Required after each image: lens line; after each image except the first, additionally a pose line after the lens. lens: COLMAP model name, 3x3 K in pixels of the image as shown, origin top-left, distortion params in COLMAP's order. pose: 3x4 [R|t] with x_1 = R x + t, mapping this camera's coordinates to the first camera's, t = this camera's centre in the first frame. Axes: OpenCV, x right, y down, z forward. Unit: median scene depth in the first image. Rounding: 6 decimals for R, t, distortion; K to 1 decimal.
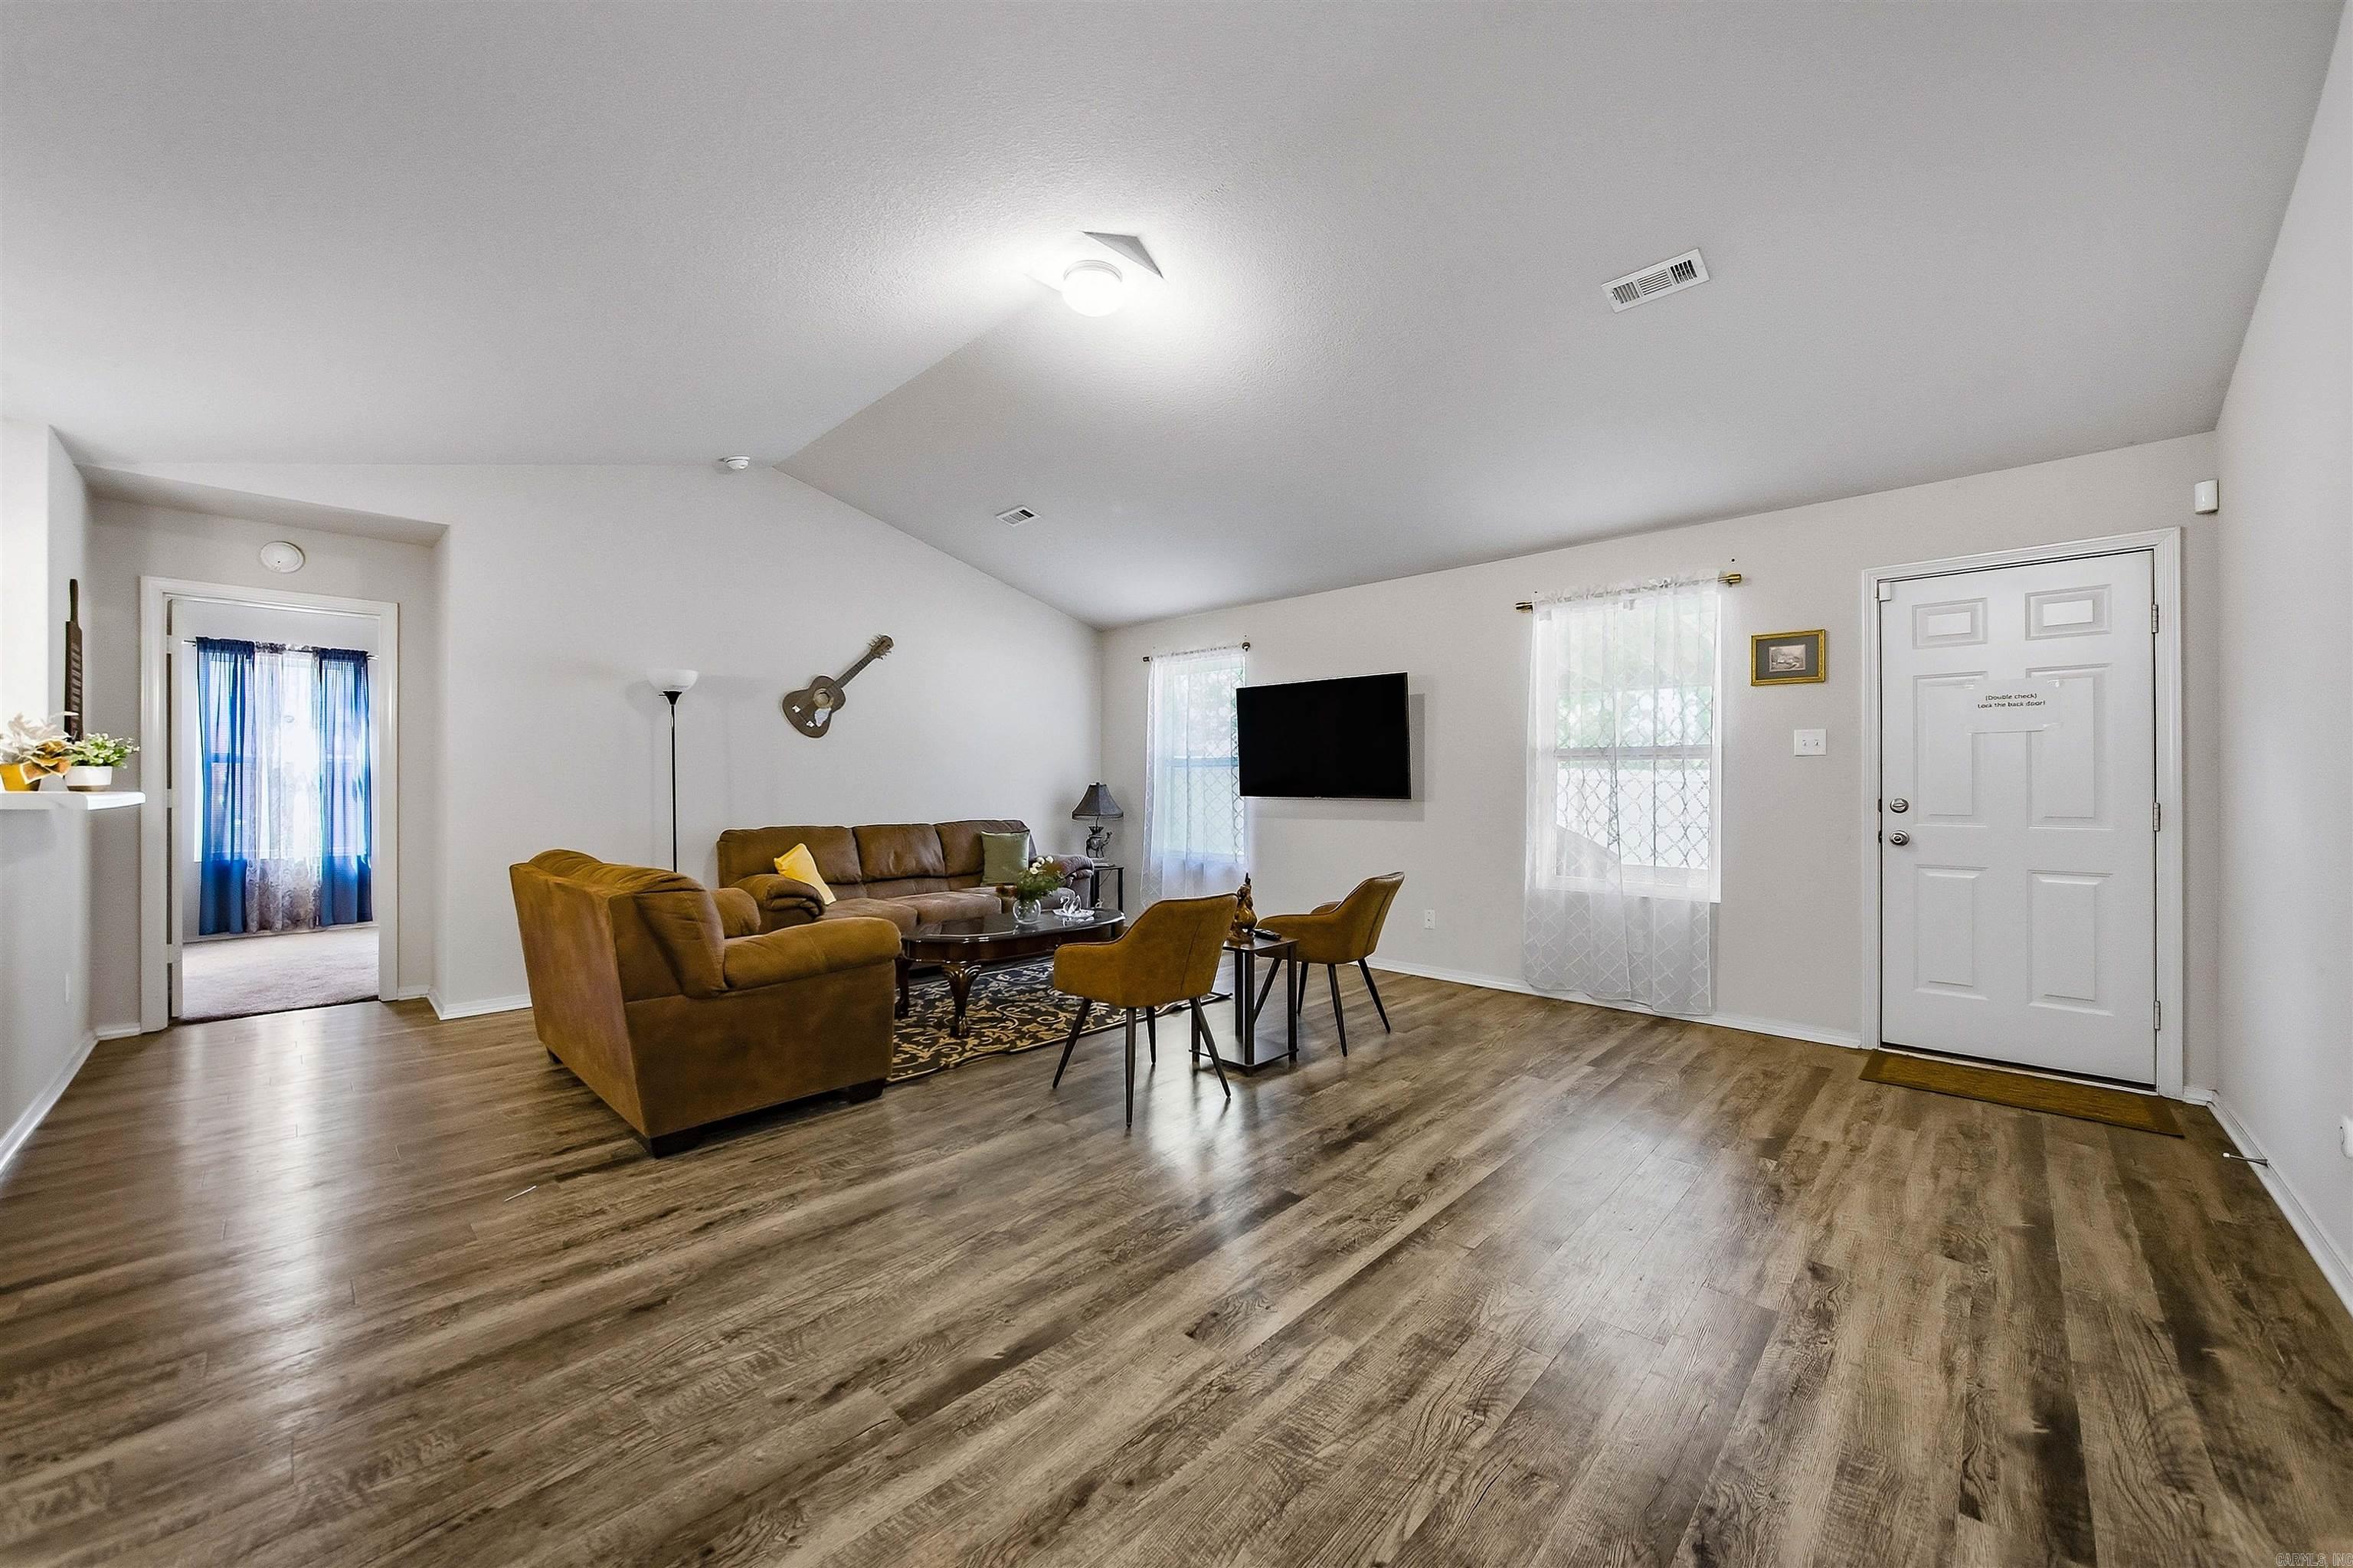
lens RADIAL K [[871.0, 0, 1171.5], [0, 871.0, 774.0], [0, 0, 1]] dist [-0.003166, -0.000159]
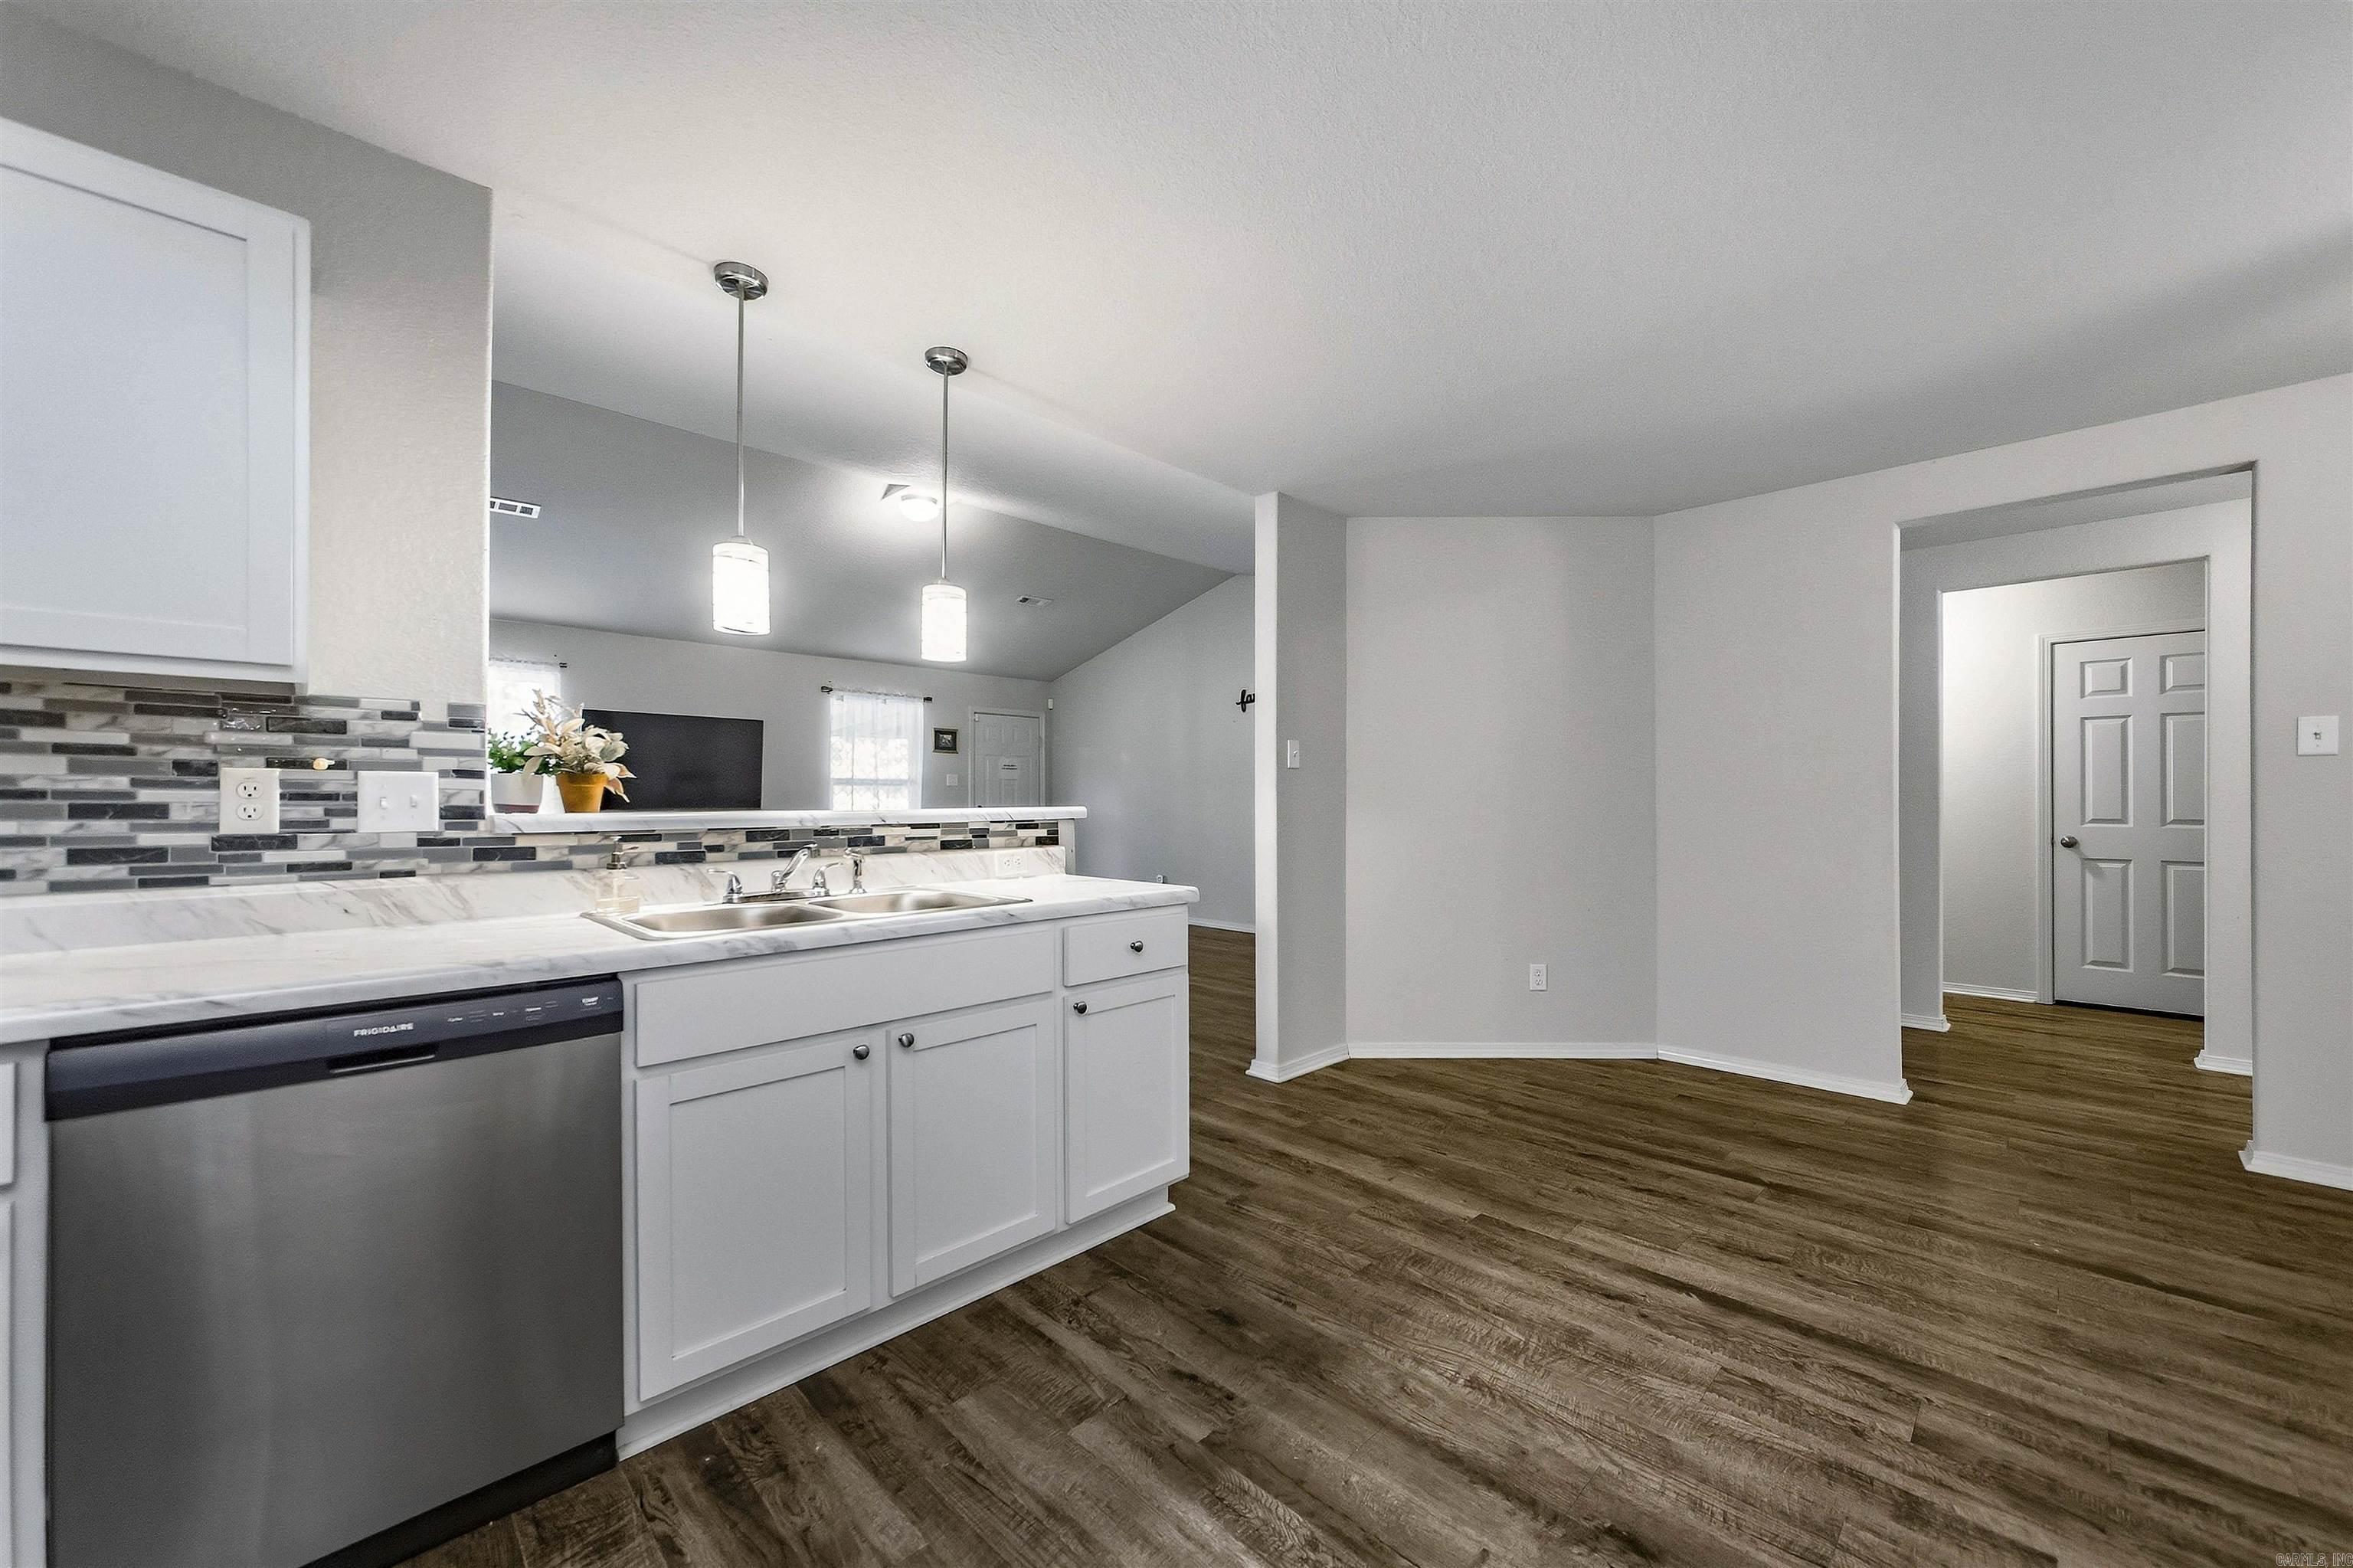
lens RADIAL K [[883.6, 0, 1181.9], [0, 883.6, 794.6], [0, 0, 1]] dist [-0.001330, 0.000116]
pose [[0.020190, 0.003349, 0.999791, -1.174685], [-0.011460, 0.999929, -0.003118, 0.000490], [-0.999730, -0.011395, 0.020227, 0.297998]]
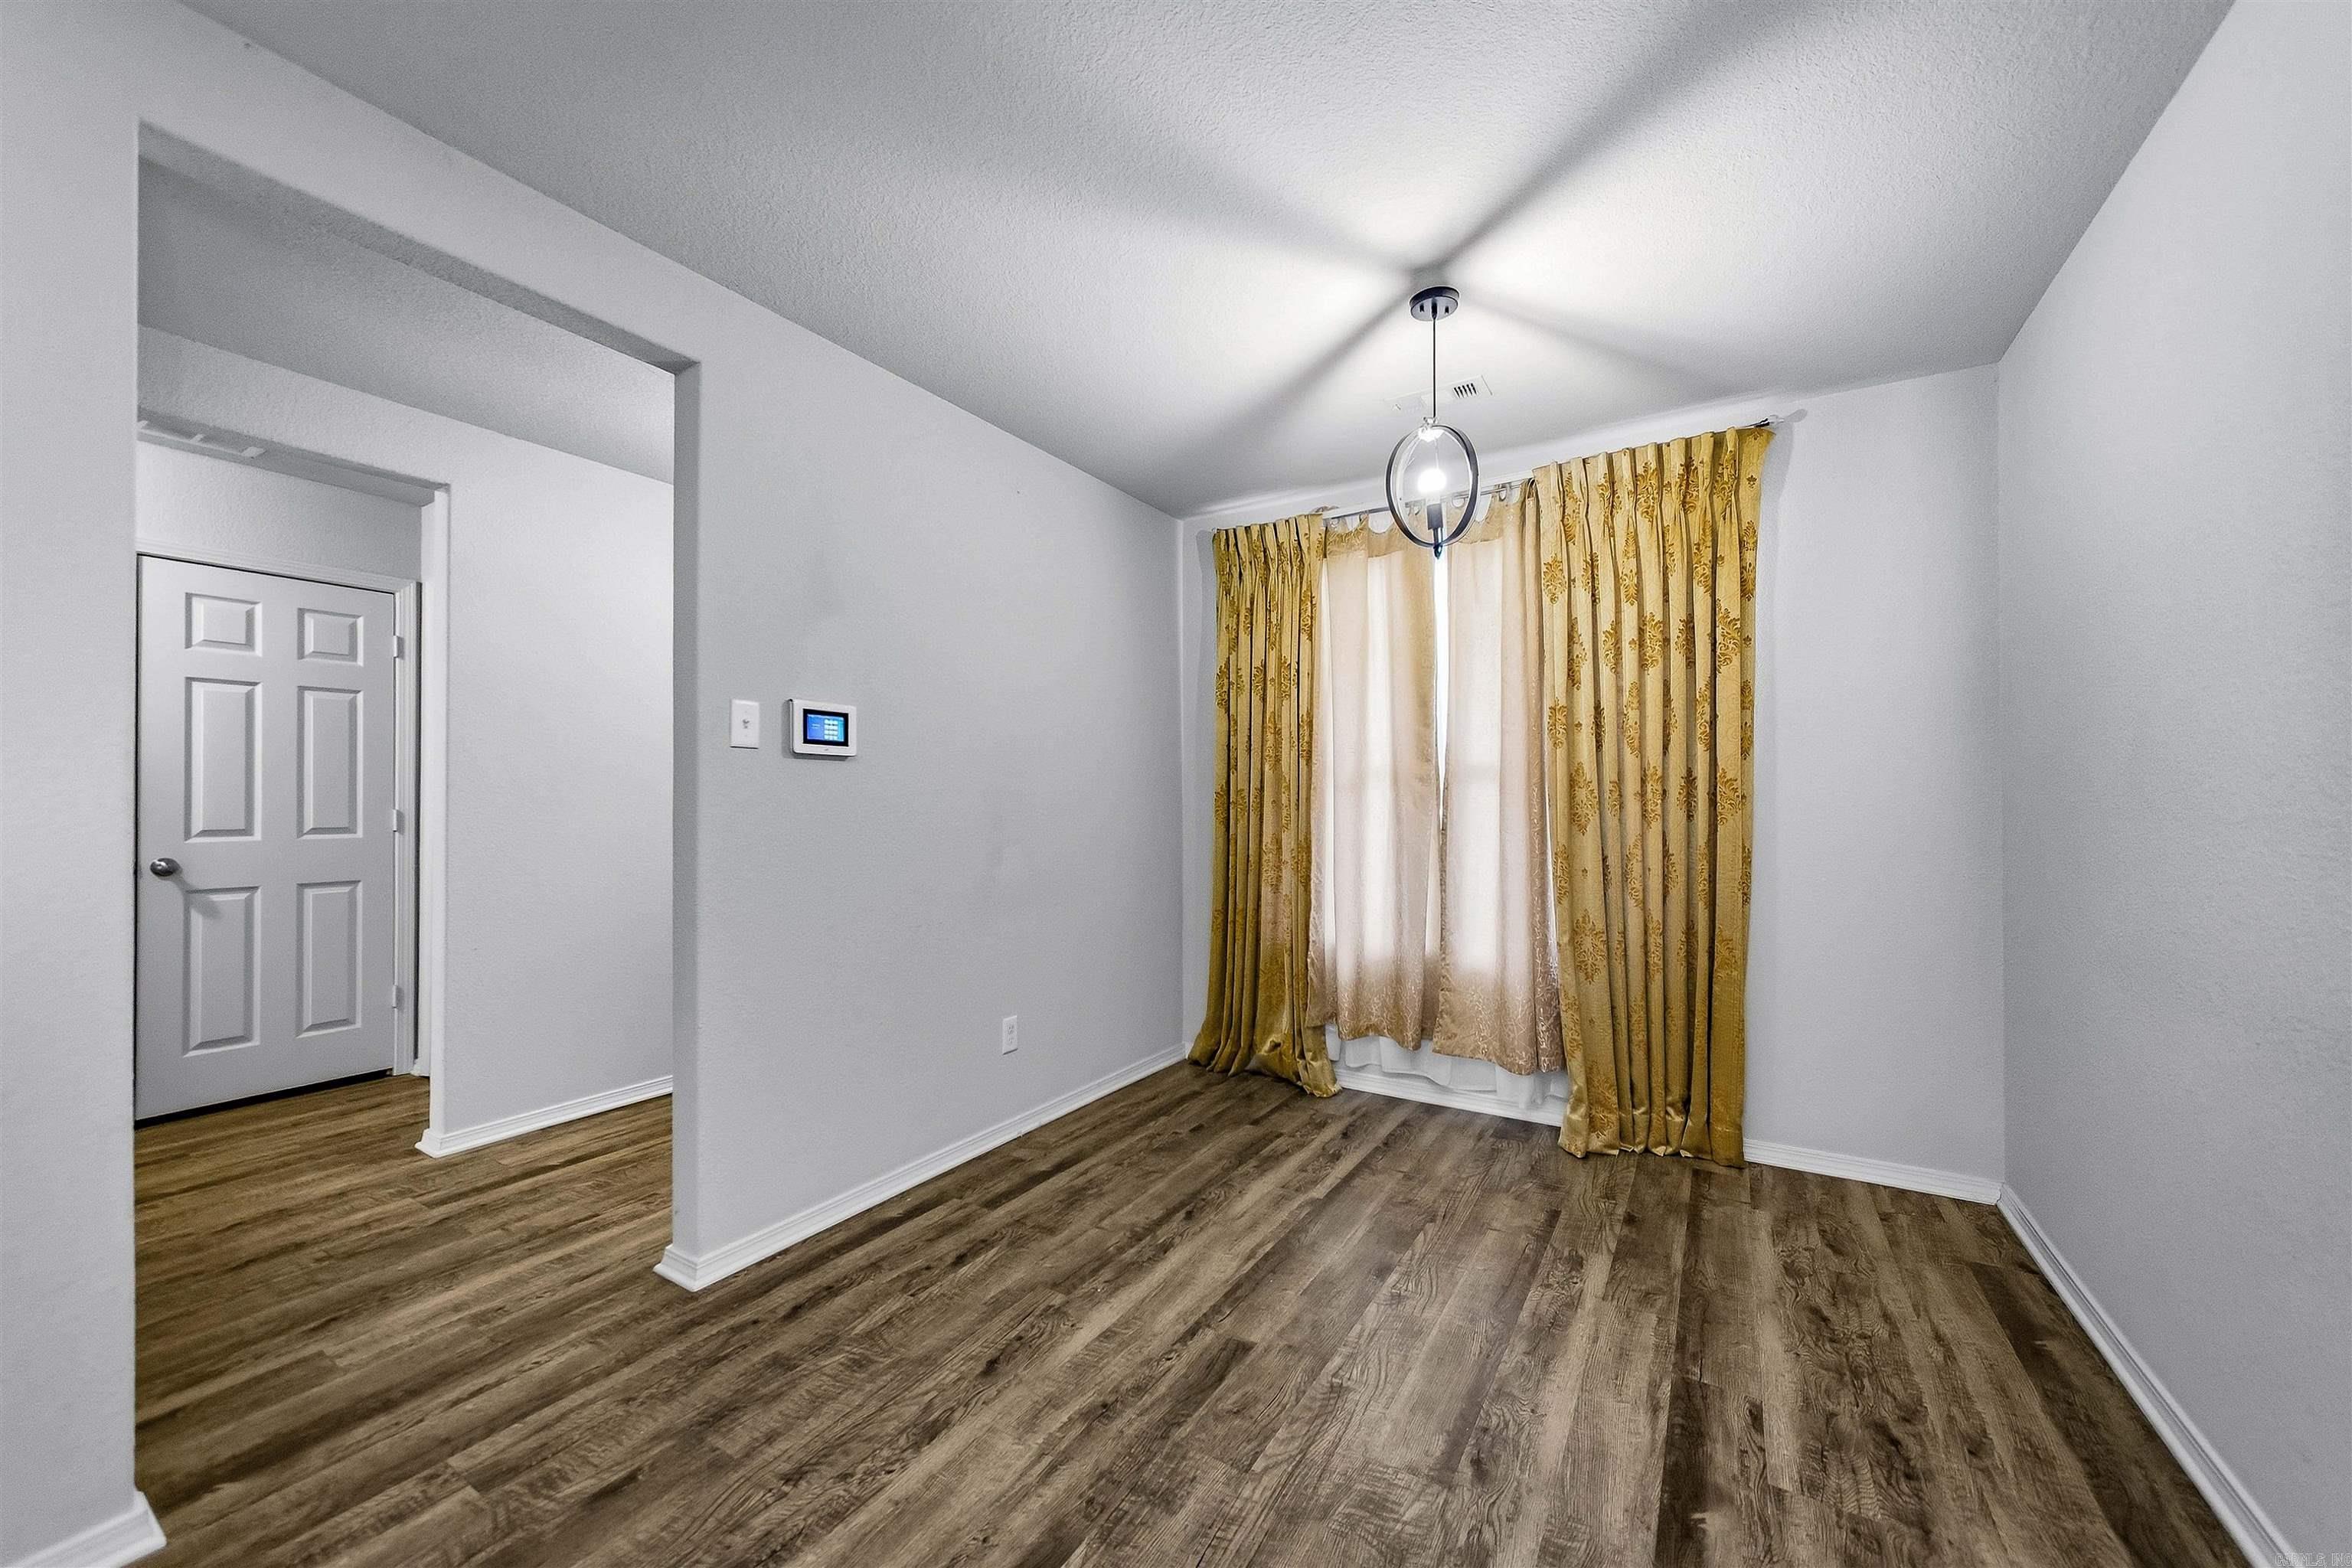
lens RADIAL K [[884.2, 0, 1166.9], [0, 884.2, 796.6], [0, 0, 1]] dist [0.001762, 0.000114]
pose [[-0.977782, -0.004868, -0.209566, -0.735290], [-0.001347, 0.999856, -0.016943, -0.002044], [0.209618, -0.016284, -0.977648, 0.100360]]
